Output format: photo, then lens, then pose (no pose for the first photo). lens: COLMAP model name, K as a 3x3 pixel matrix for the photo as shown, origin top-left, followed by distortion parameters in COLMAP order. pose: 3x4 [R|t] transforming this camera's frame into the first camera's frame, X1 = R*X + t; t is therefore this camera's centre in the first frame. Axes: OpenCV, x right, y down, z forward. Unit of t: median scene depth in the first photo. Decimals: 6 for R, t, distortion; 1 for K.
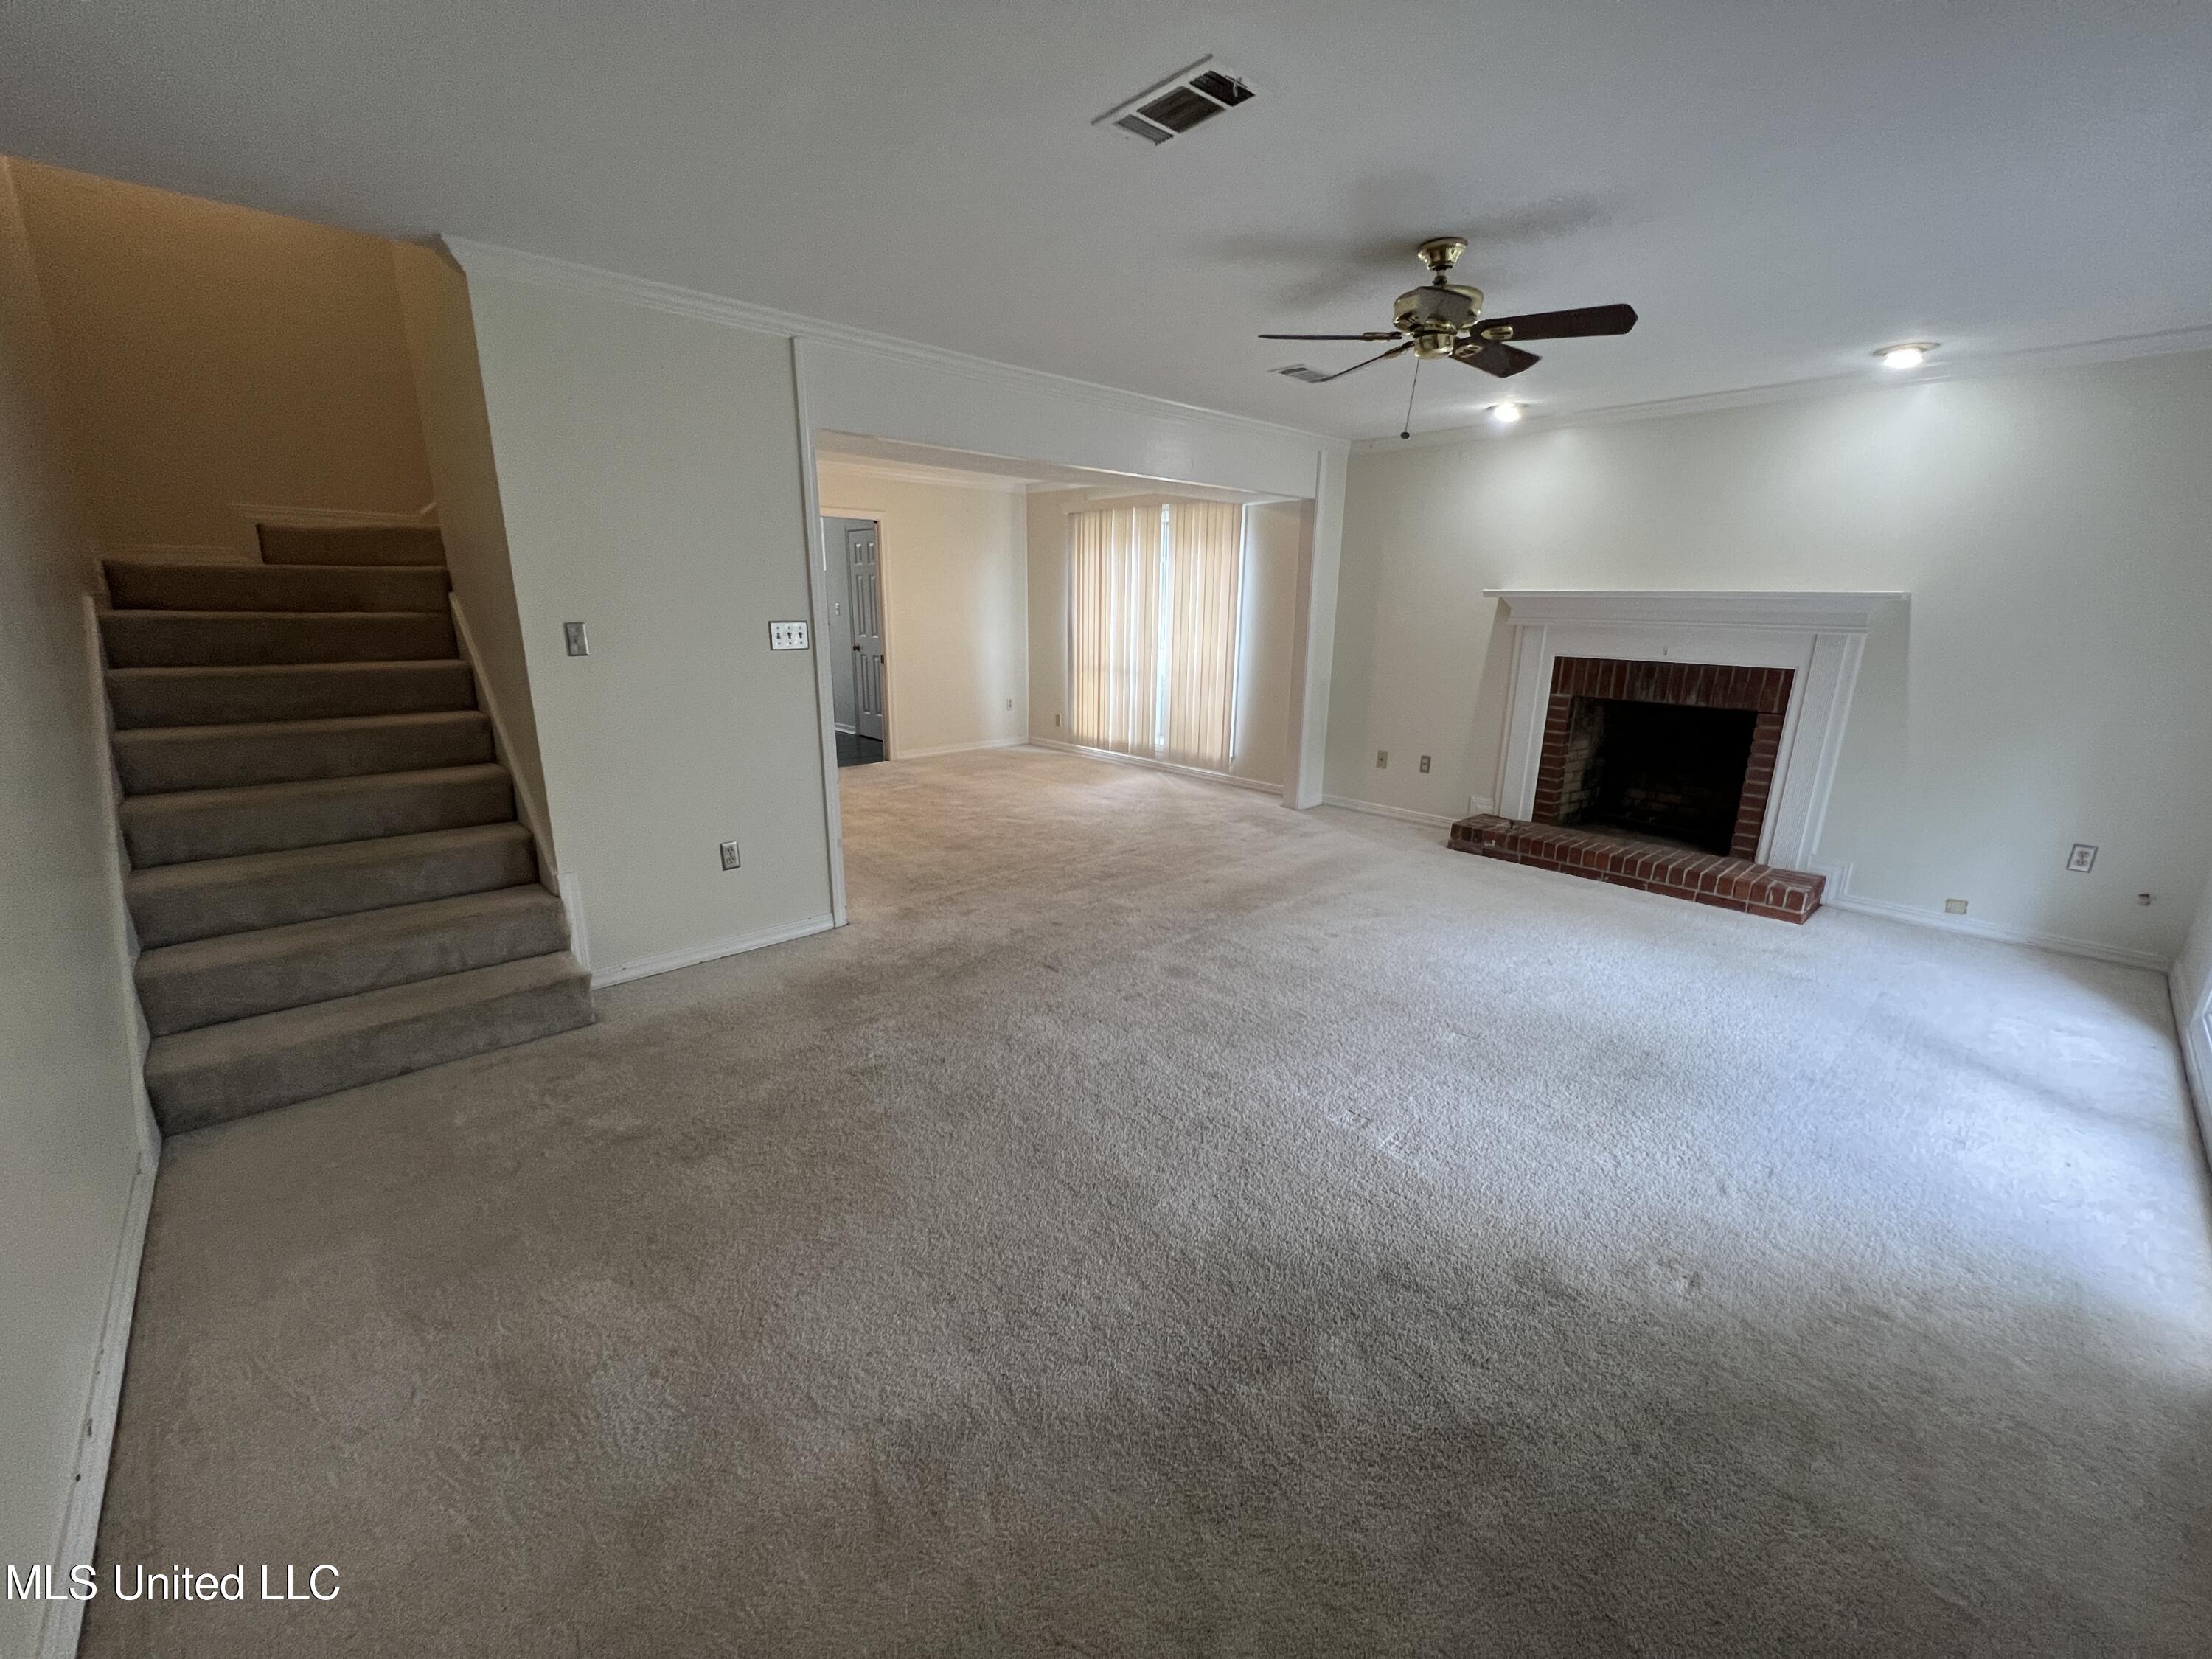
lens RADIAL K [[884.6, 0, 1106.0], [0, 884.6, 829.5], [0, 0, 1]] dist [0.000691, 0.000050]
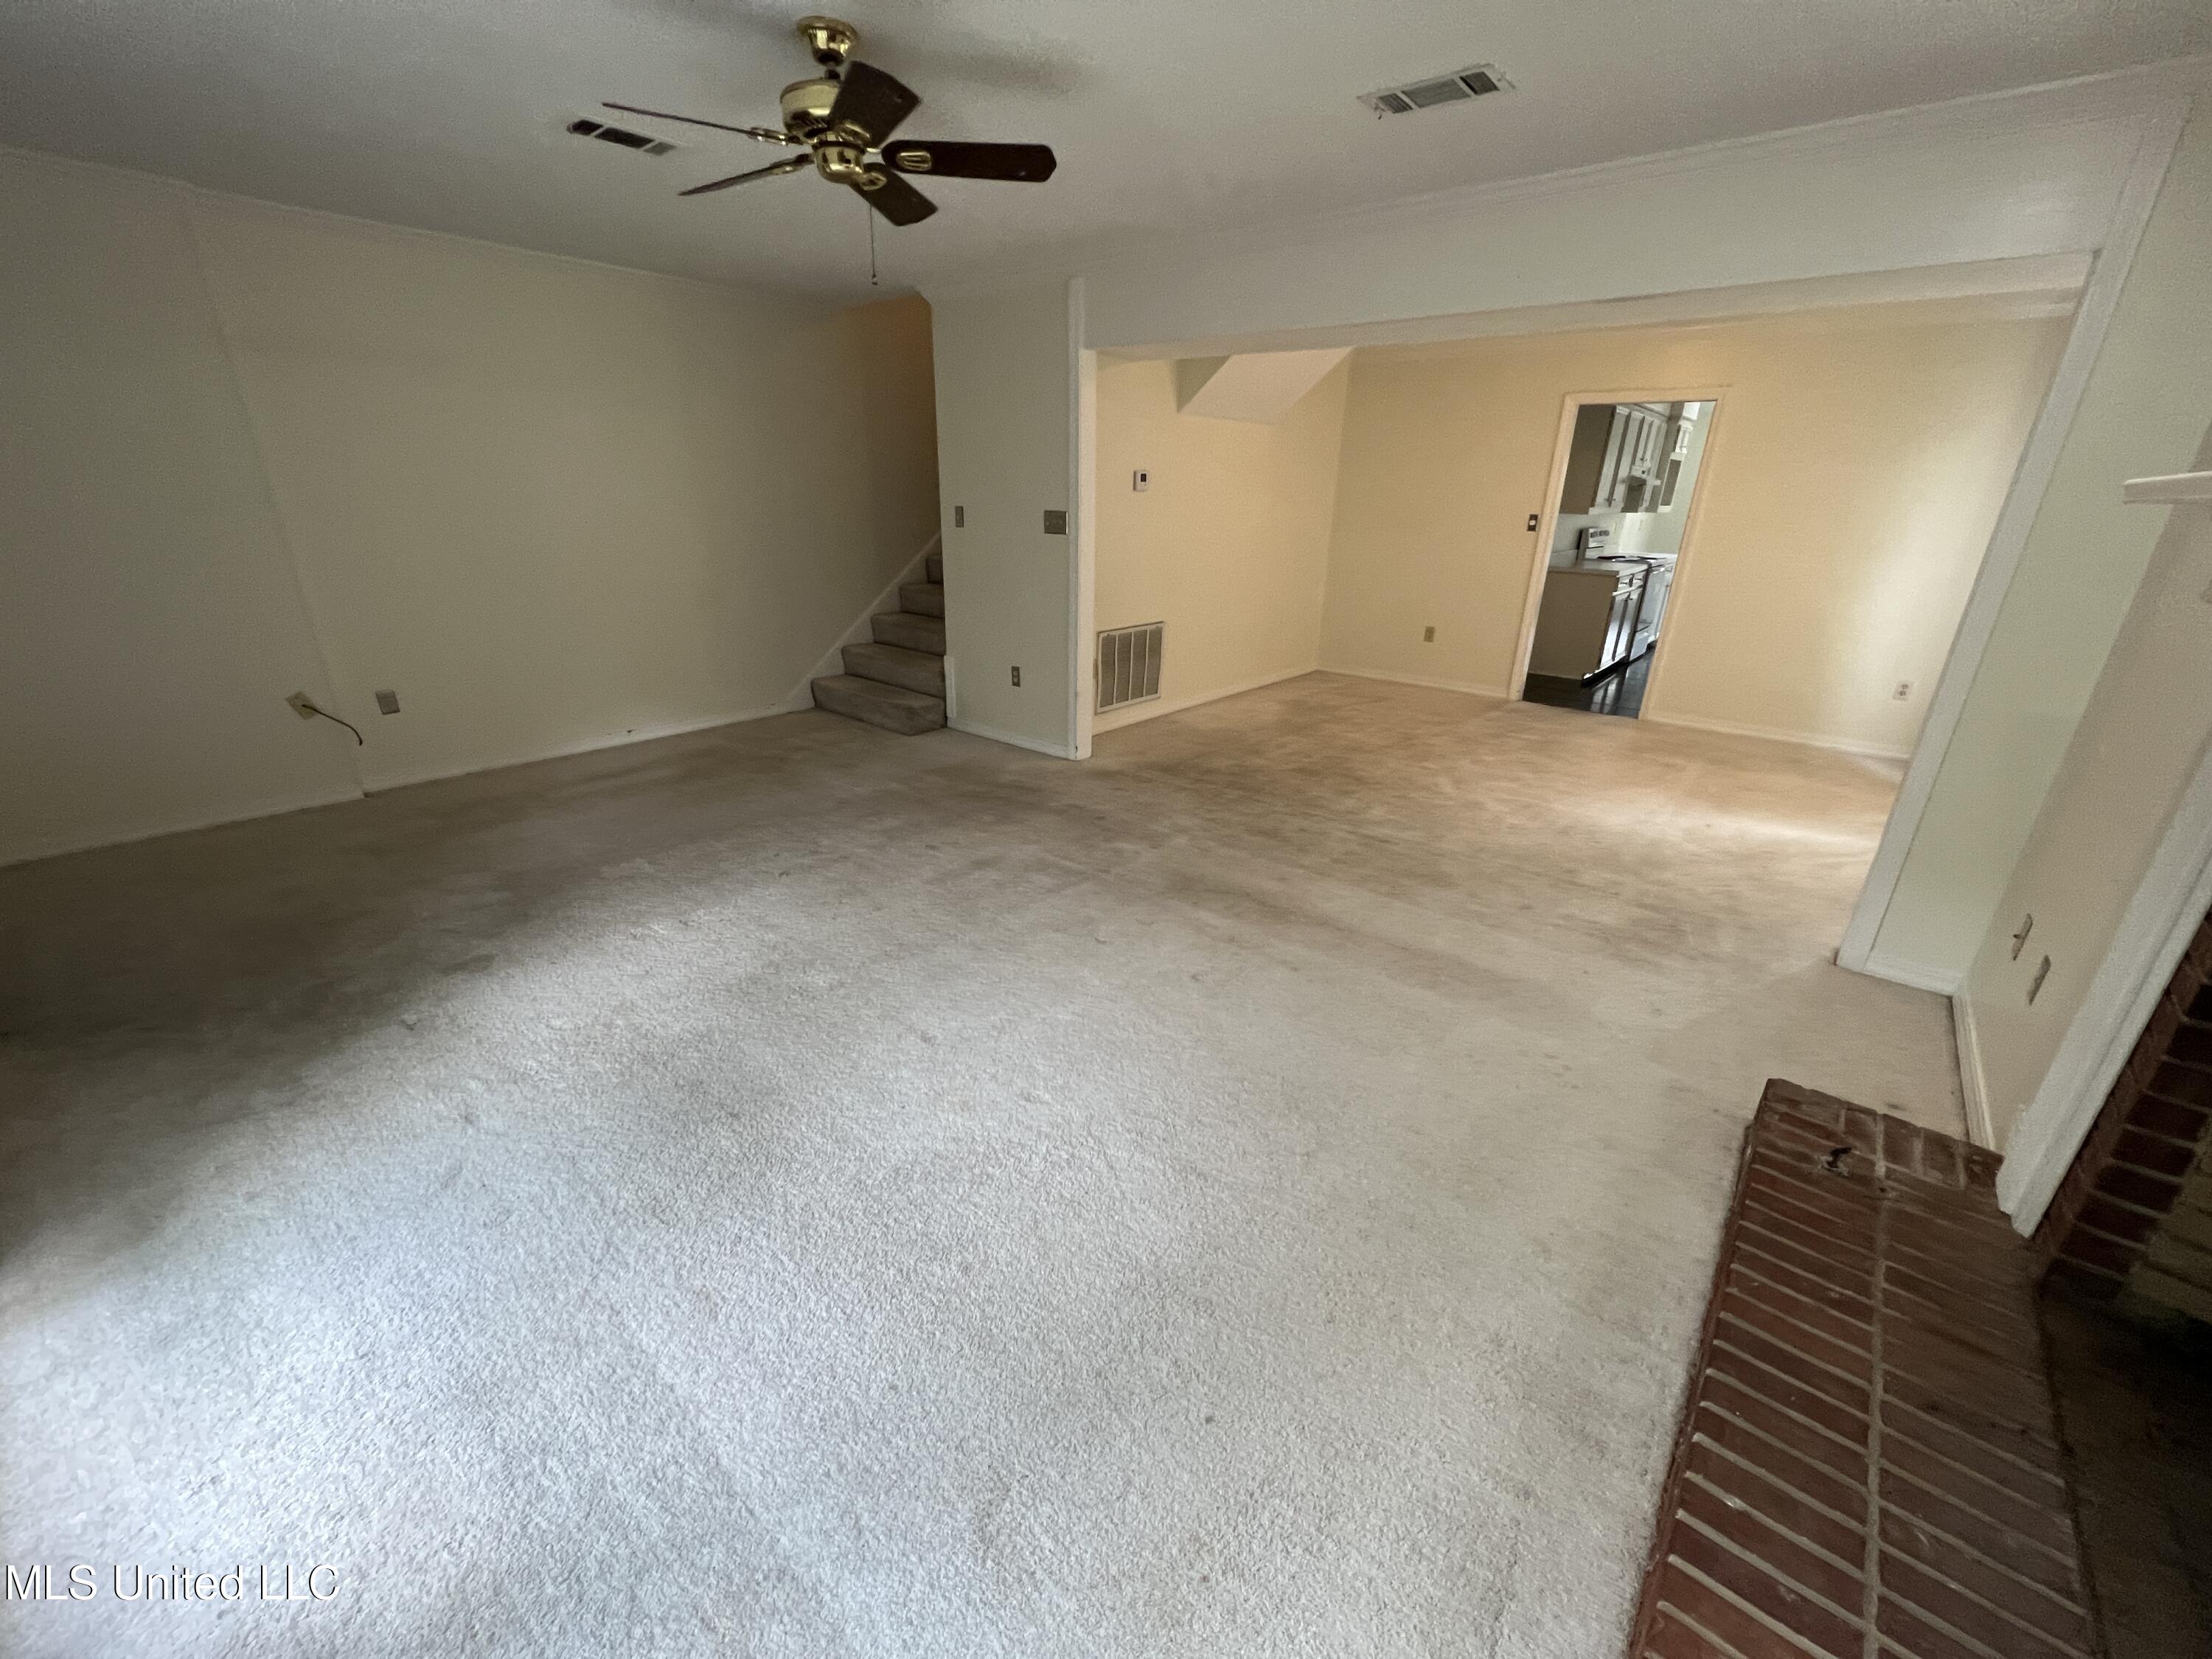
lens RADIAL K [[884.6, 0, 1106.0], [0, 884.6, 829.5], [0, 0, 1]] dist [0.000691, 0.000050]
pose [[0.128819, 0.350544, -0.927645, 0.805109], [-0.269405, 0.912628, 0.307458, -0.178352], [0.954372, 0.210306, 0.212002, 0.695817]]
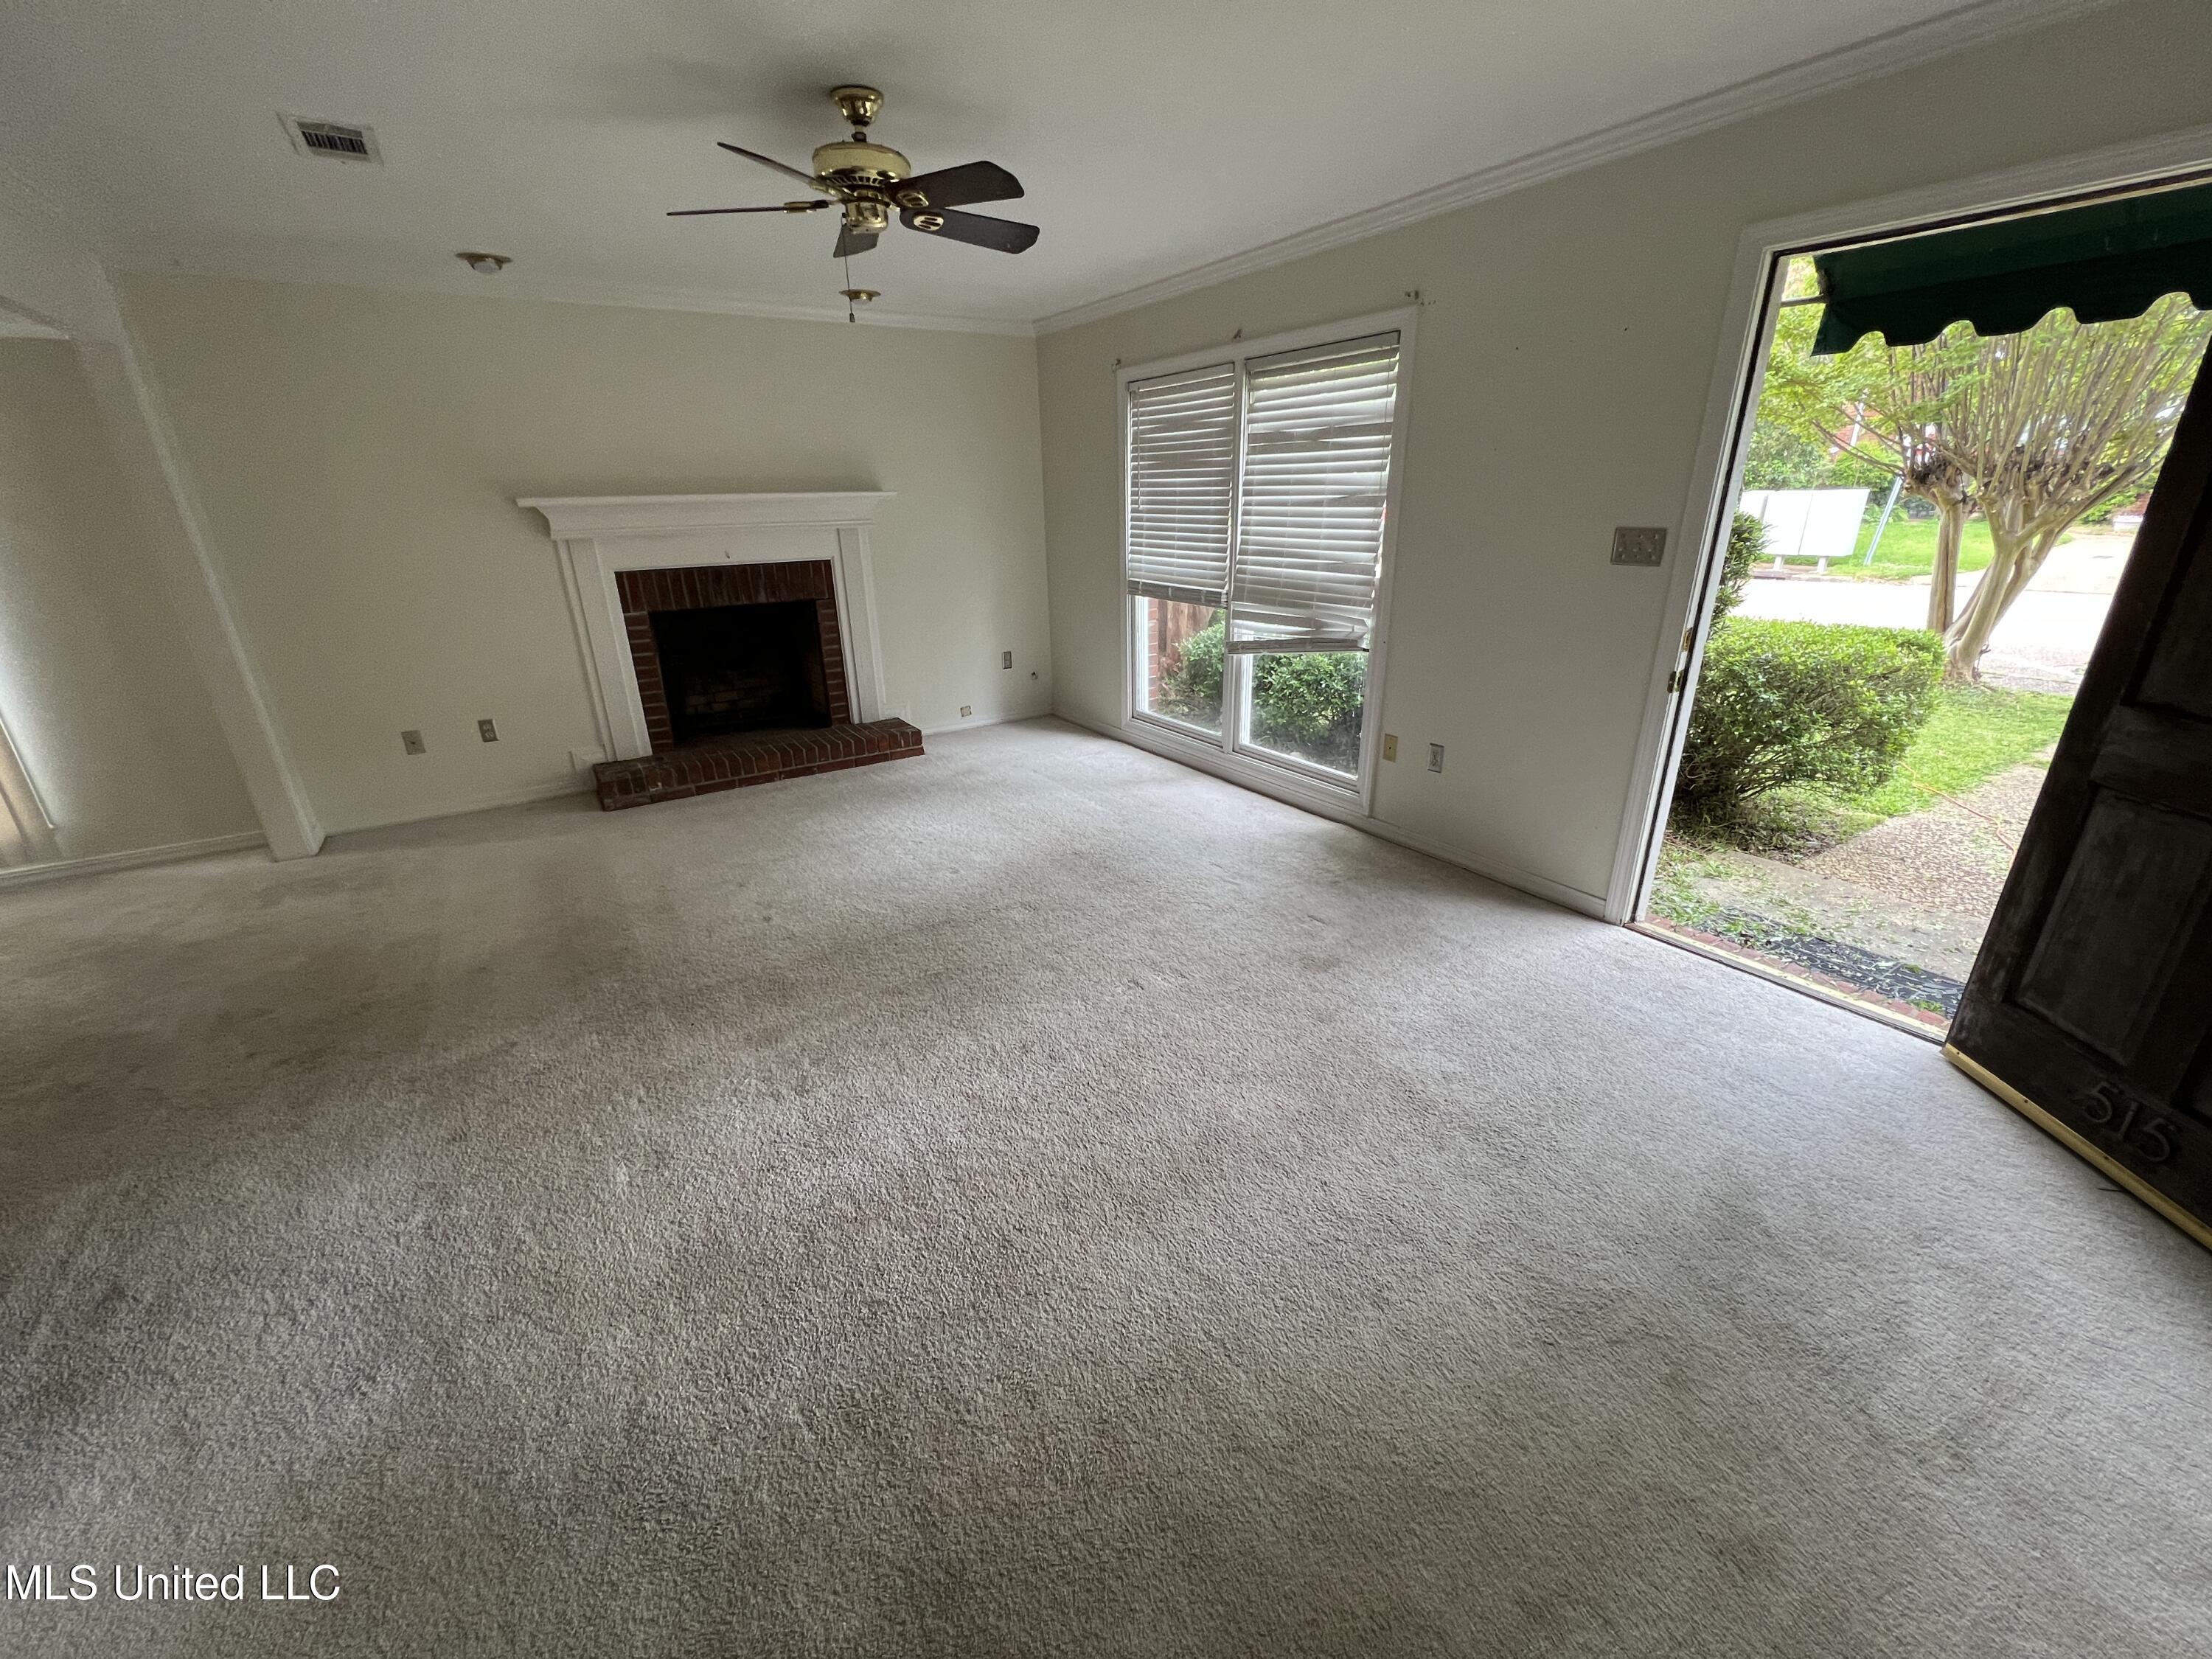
lens RADIAL K [[887.9, 0, 1107.5], [0, 887.9, 834.1], [0, 0, 1]] dist [-0.001323, -0.000128]
pose [[0.180058, -0.370767, 0.911104, -0.366087], [0.273018, 0.908688, 0.315828, -0.113910], [-0.945008, 0.191881, 0.264842, 0.377857]]
